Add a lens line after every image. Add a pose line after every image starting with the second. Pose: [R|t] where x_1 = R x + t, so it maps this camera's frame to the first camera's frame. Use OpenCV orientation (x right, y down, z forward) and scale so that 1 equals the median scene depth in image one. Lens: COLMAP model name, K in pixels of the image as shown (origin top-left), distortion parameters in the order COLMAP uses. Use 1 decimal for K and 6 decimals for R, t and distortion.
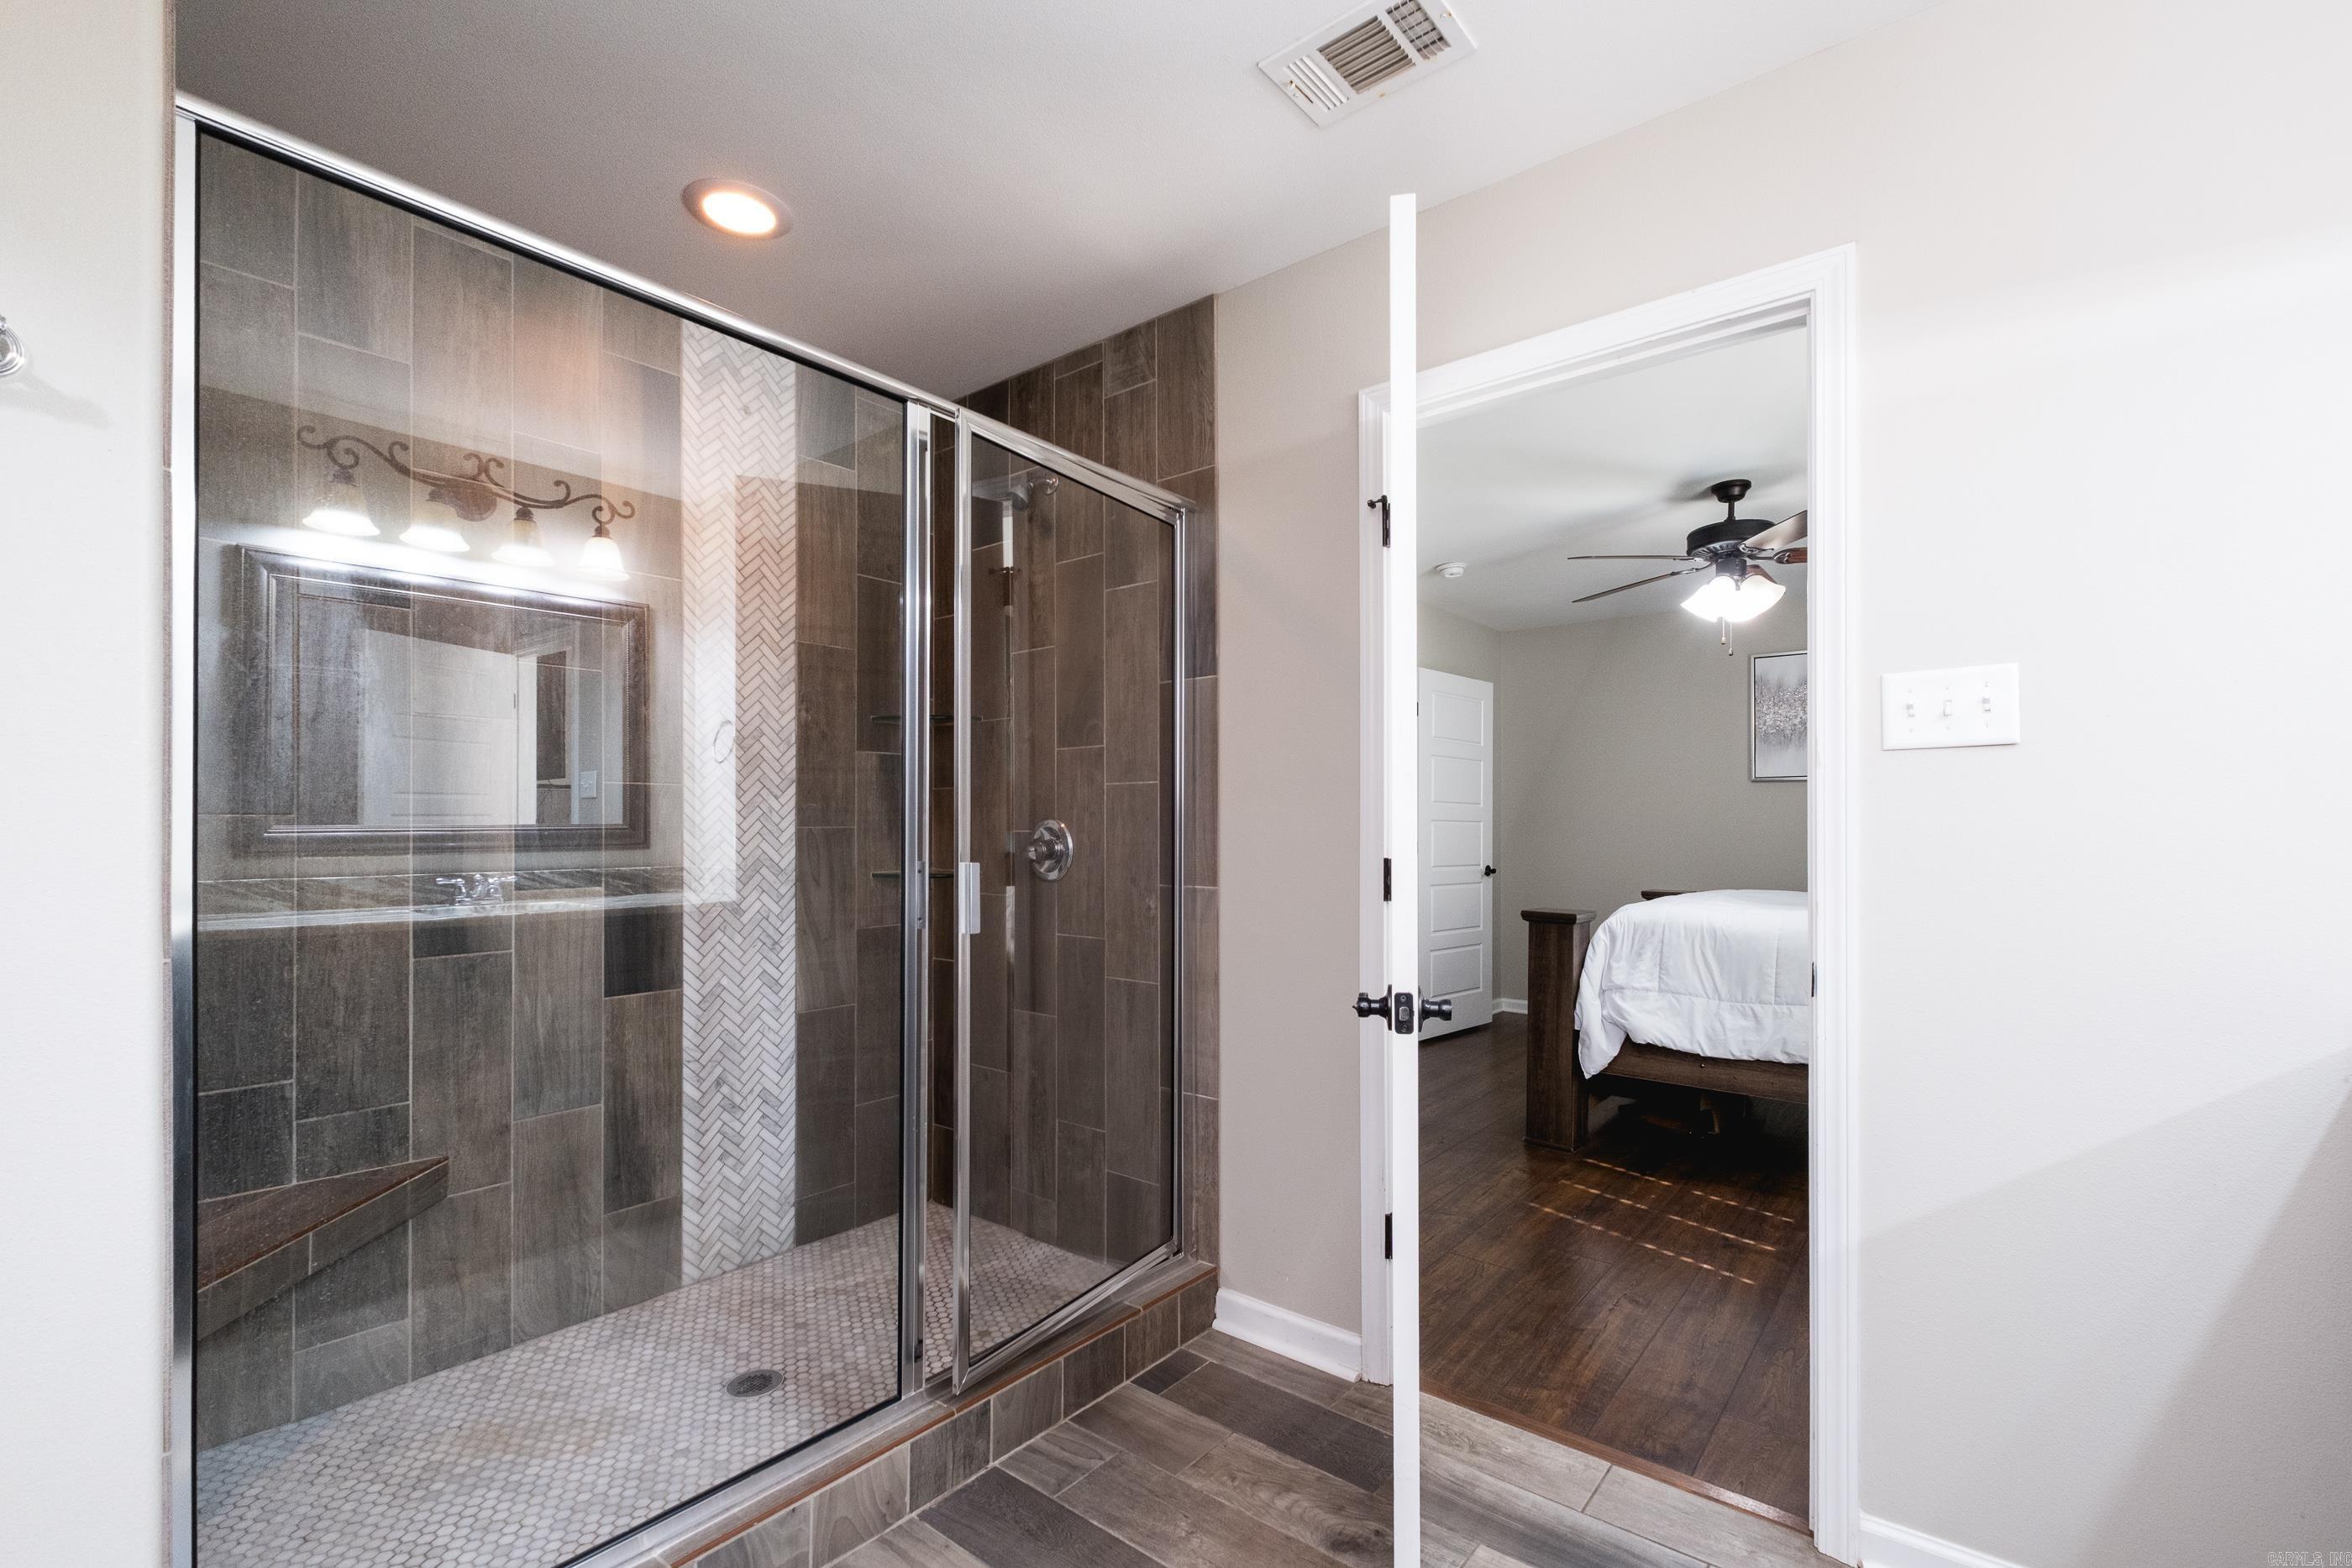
lens RADIAL K [[1016.6, 0, 1178.8], [0, 1016.6, 818.0], [0, 0, 1]] dist [-0.001622, -0.000125]
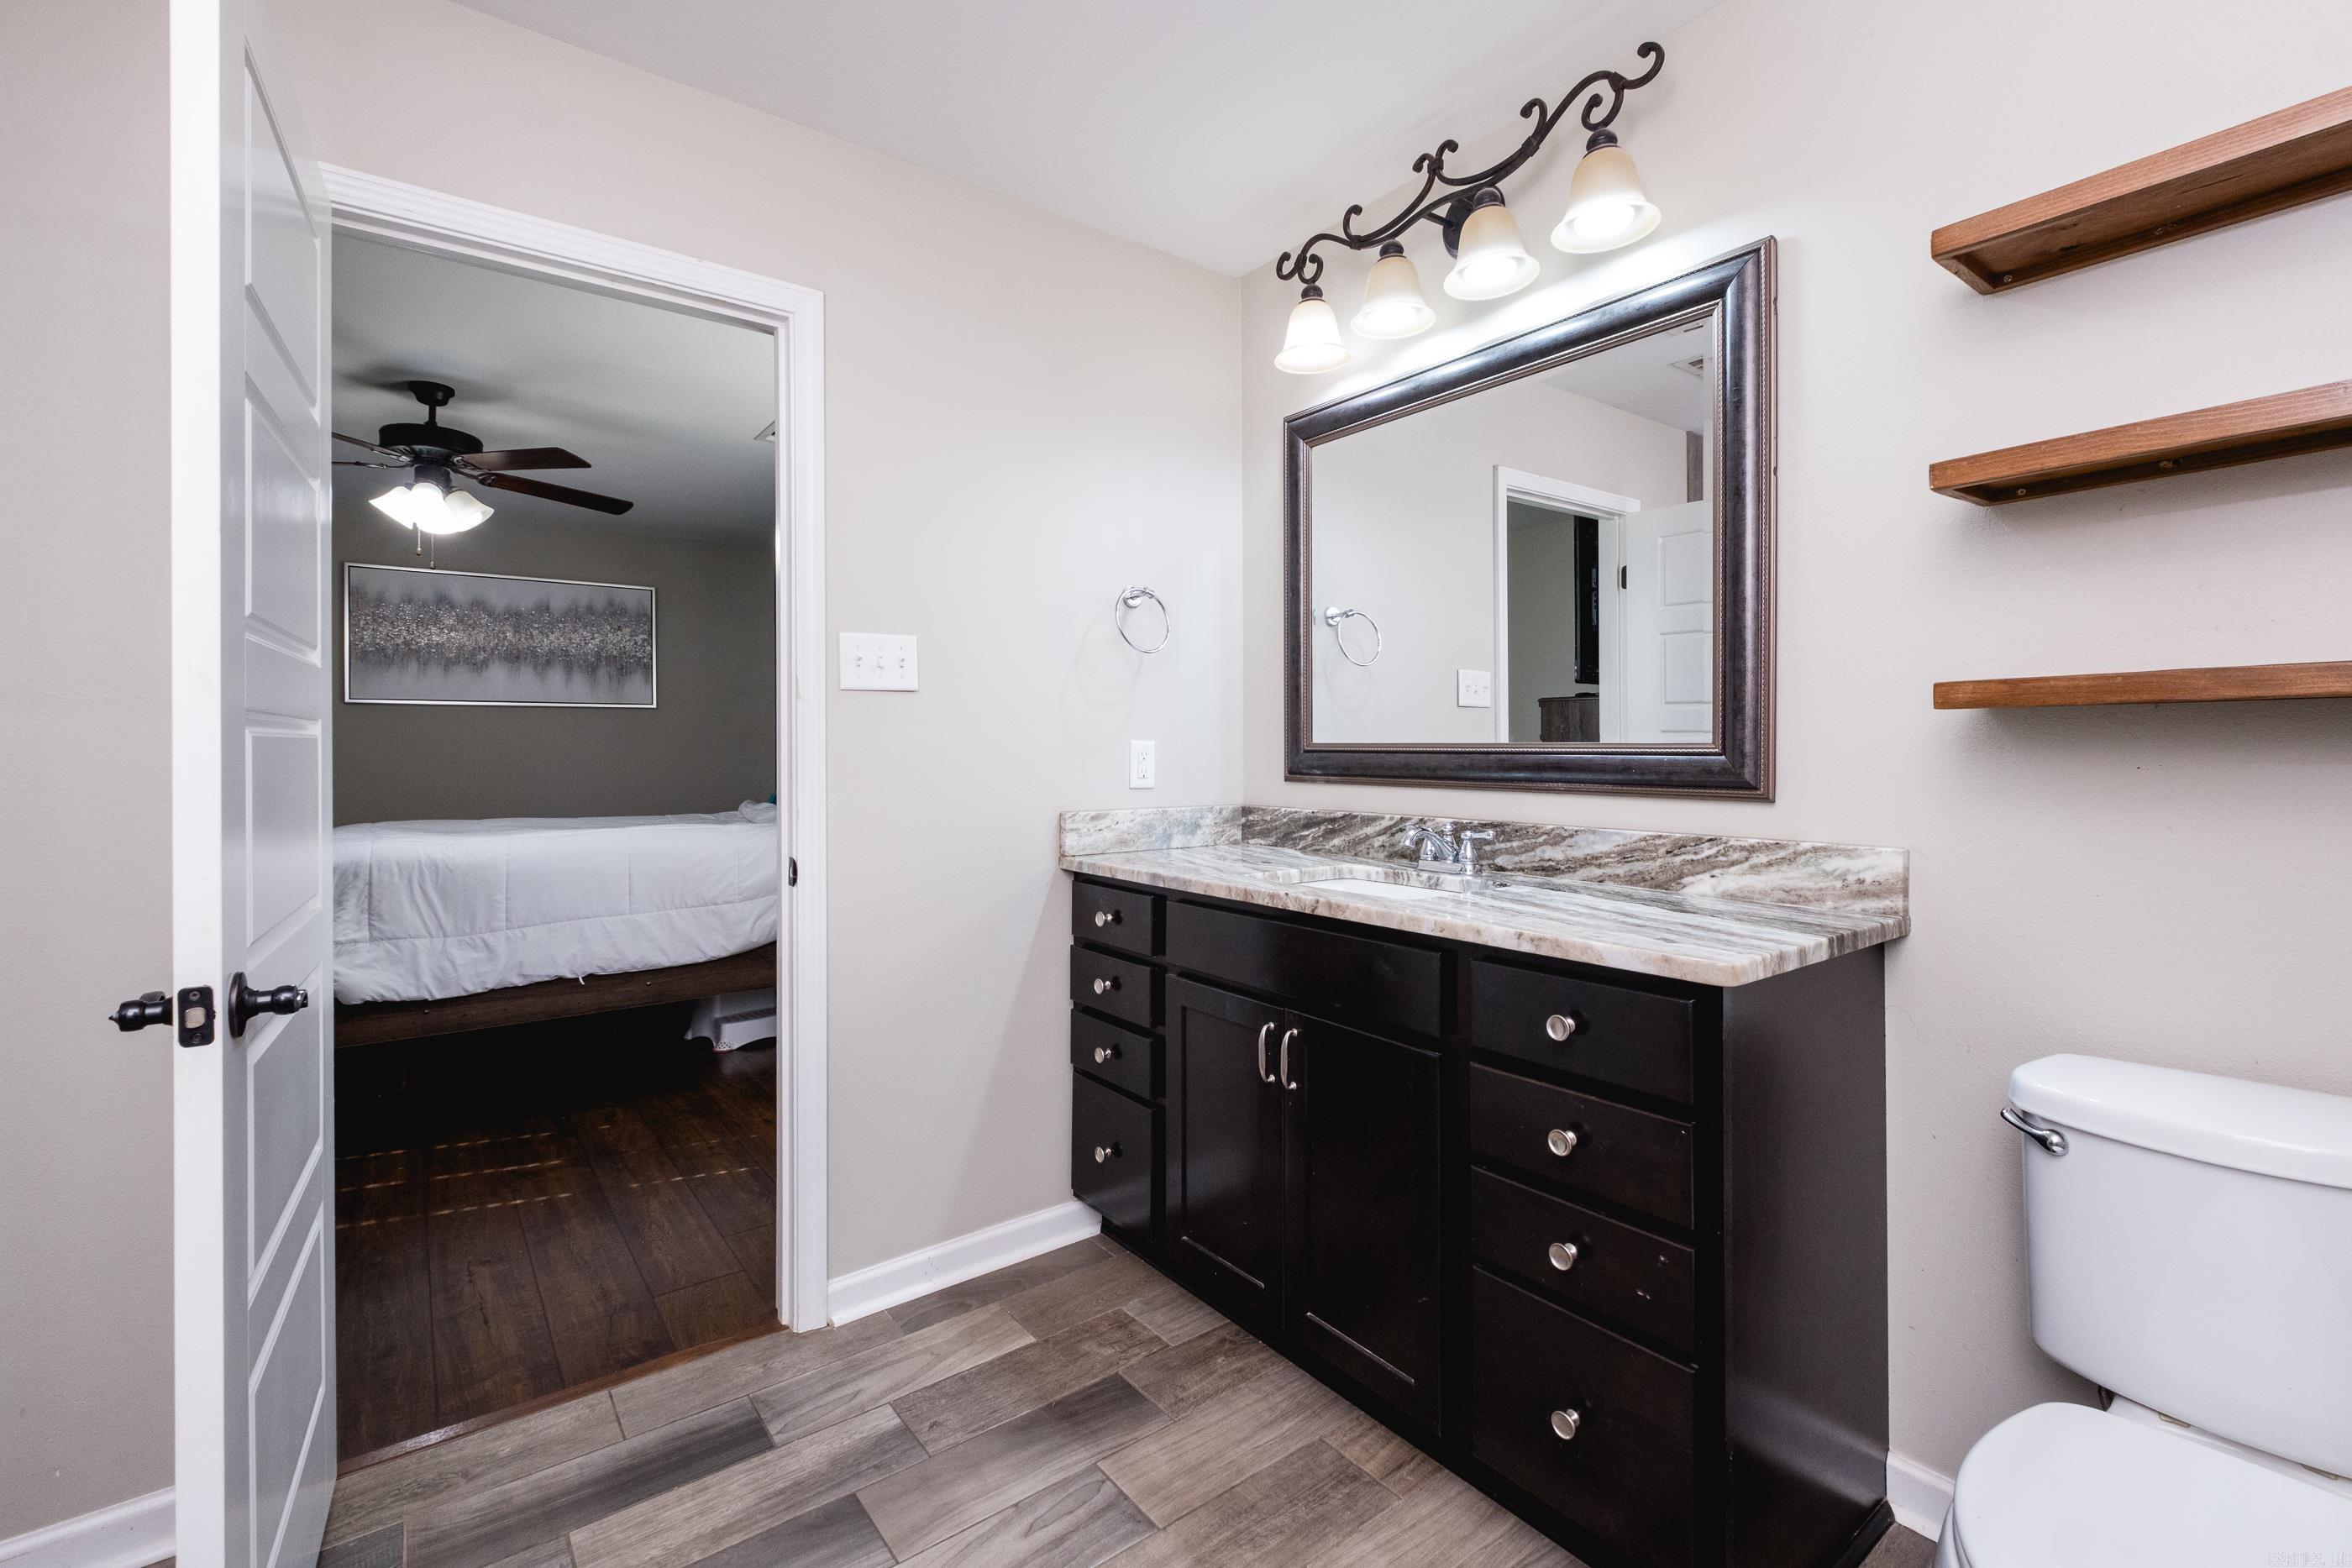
lens RADIAL K [[1023.9, 0, 1175.3], [0, 1023.9, 747.3], [0, 0, 1]] dist [-0.000574, -0.000258]
pose [[0.239376, -0.001545, 0.970926, -0.226039], [-0.000463, 0.999998, 0.001706, 0.002176], [-0.970927, -0.000858, 0.239375, 0.120341]]
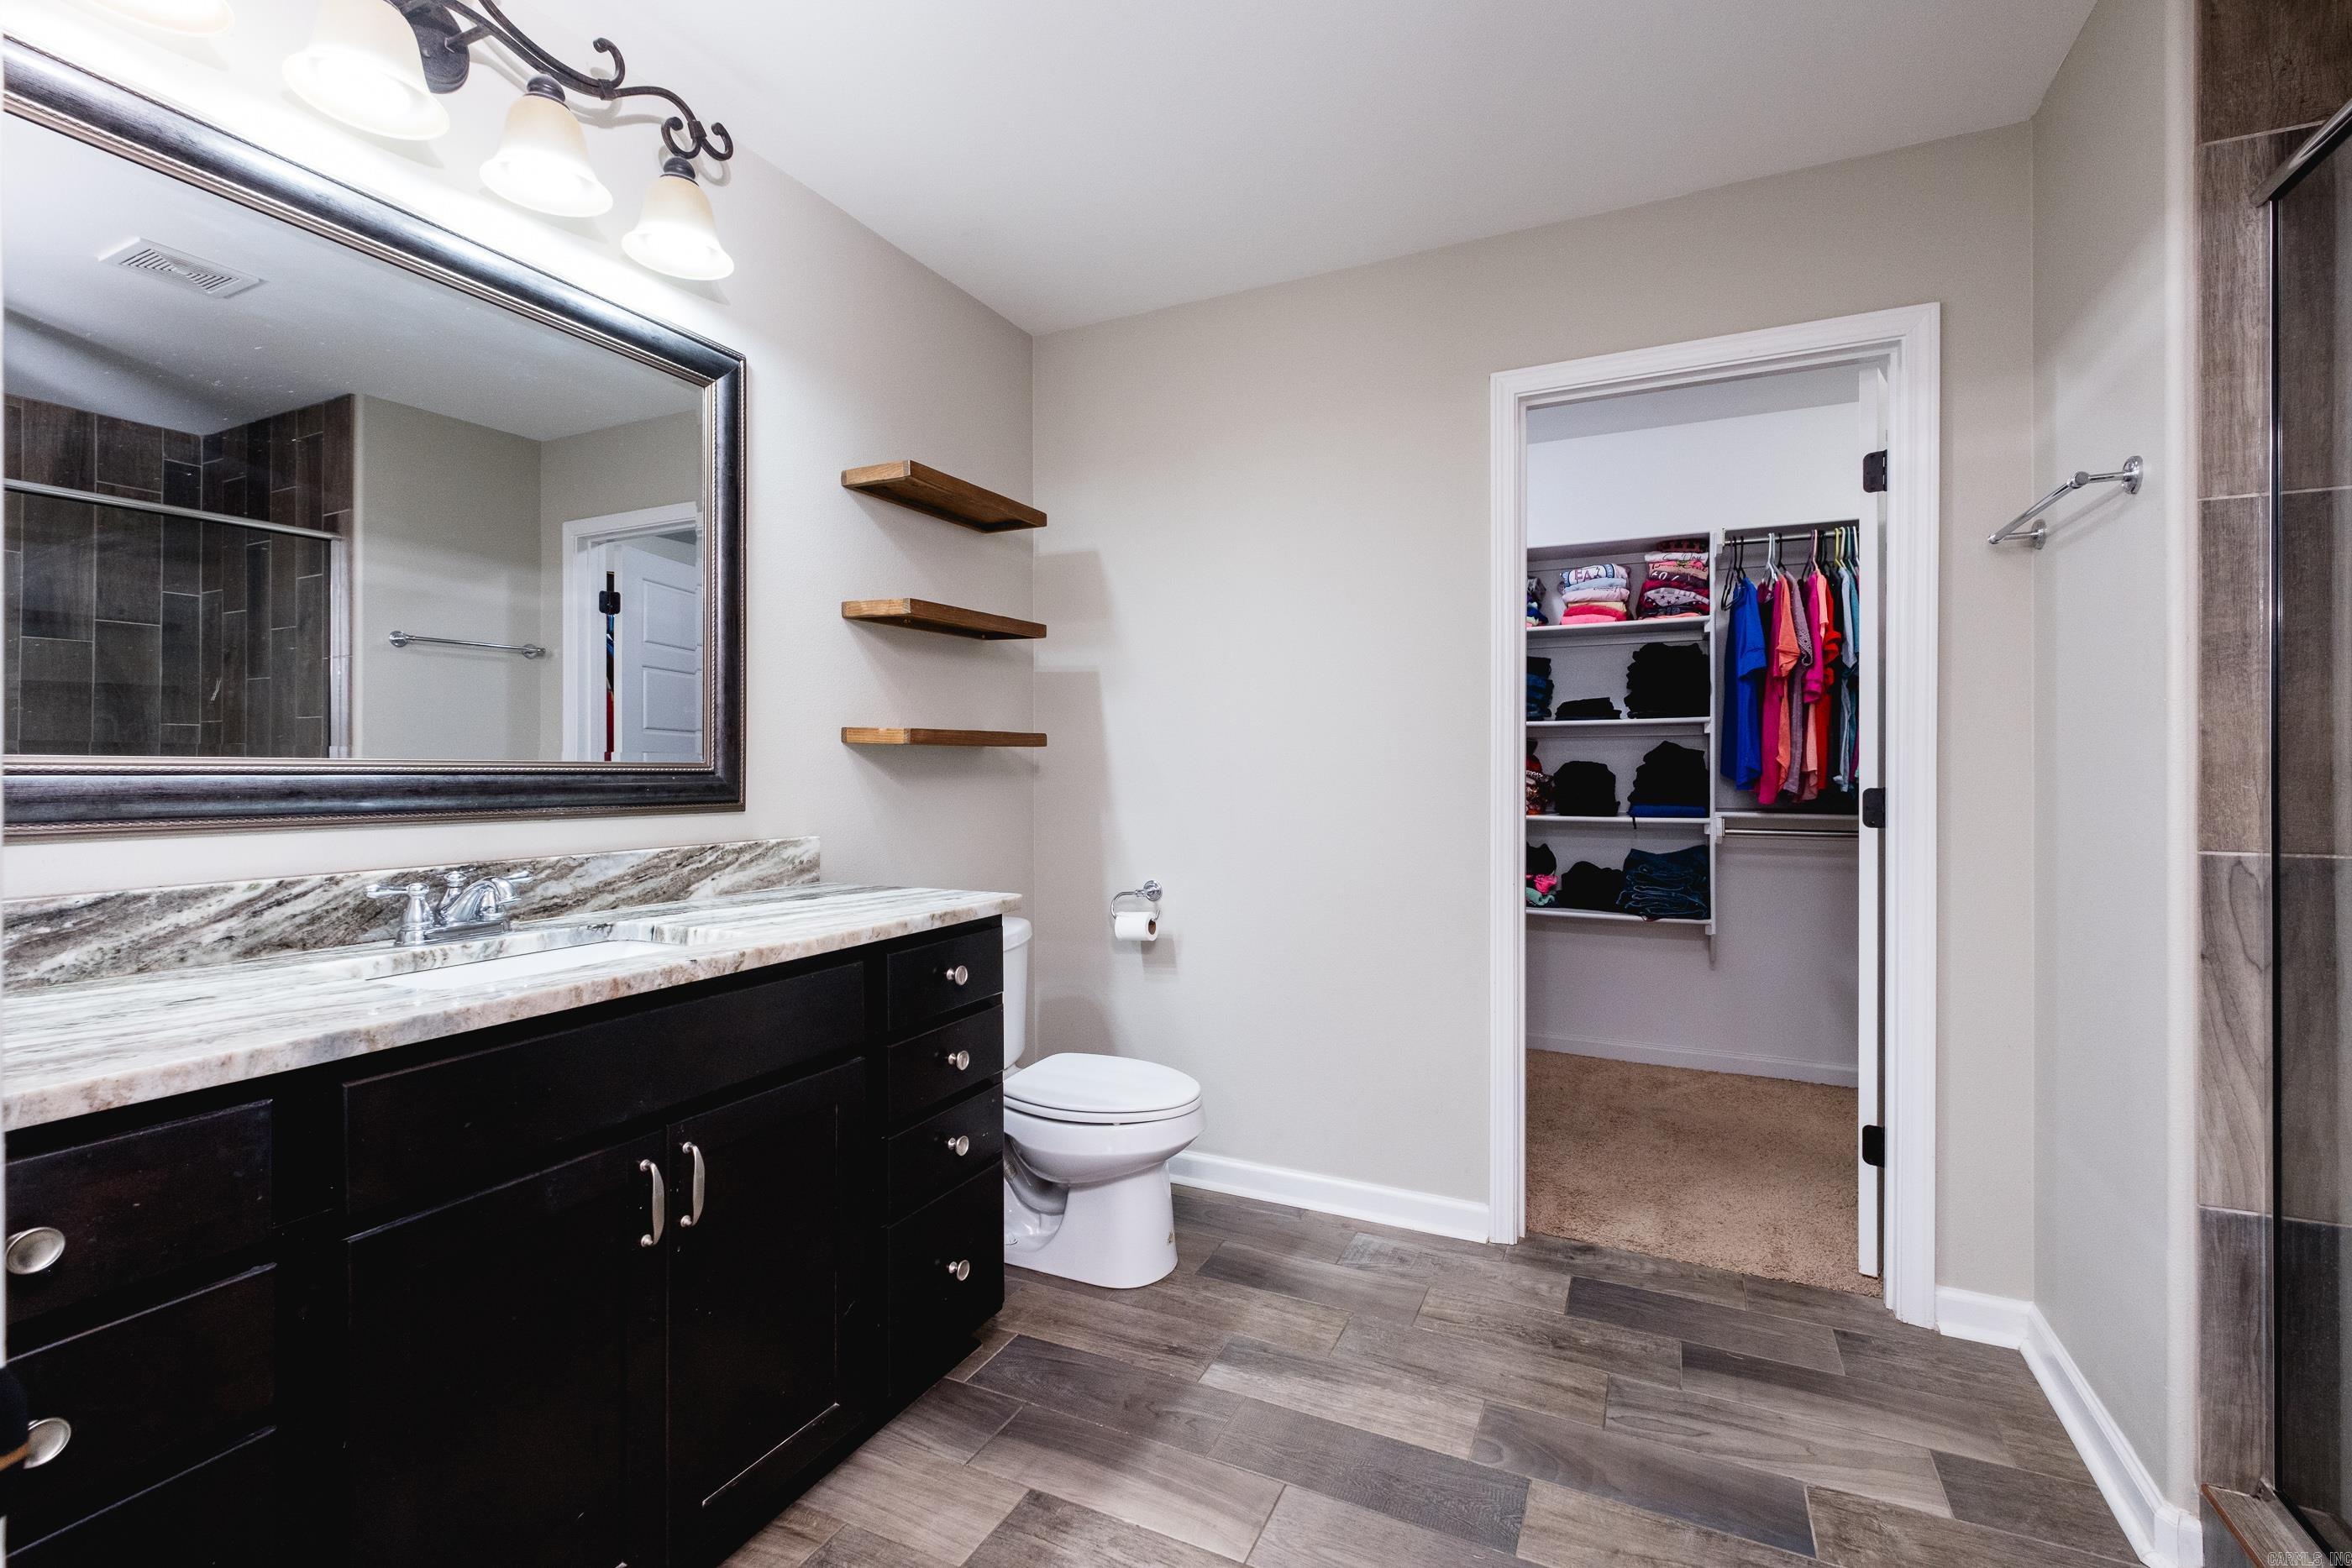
lens RADIAL K [[1036.0, 0, 1181.5], [0, 1036.0, 764.0], [0, 0, 1]] dist [-0.001190, -0.000209]
pose [[-0.971389, 0.001001, -0.237493, 0.207857], [0.003304, 0.999951, -0.009299, 0.007762], [0.237472, -0.009817, -0.971345, 0.613523]]
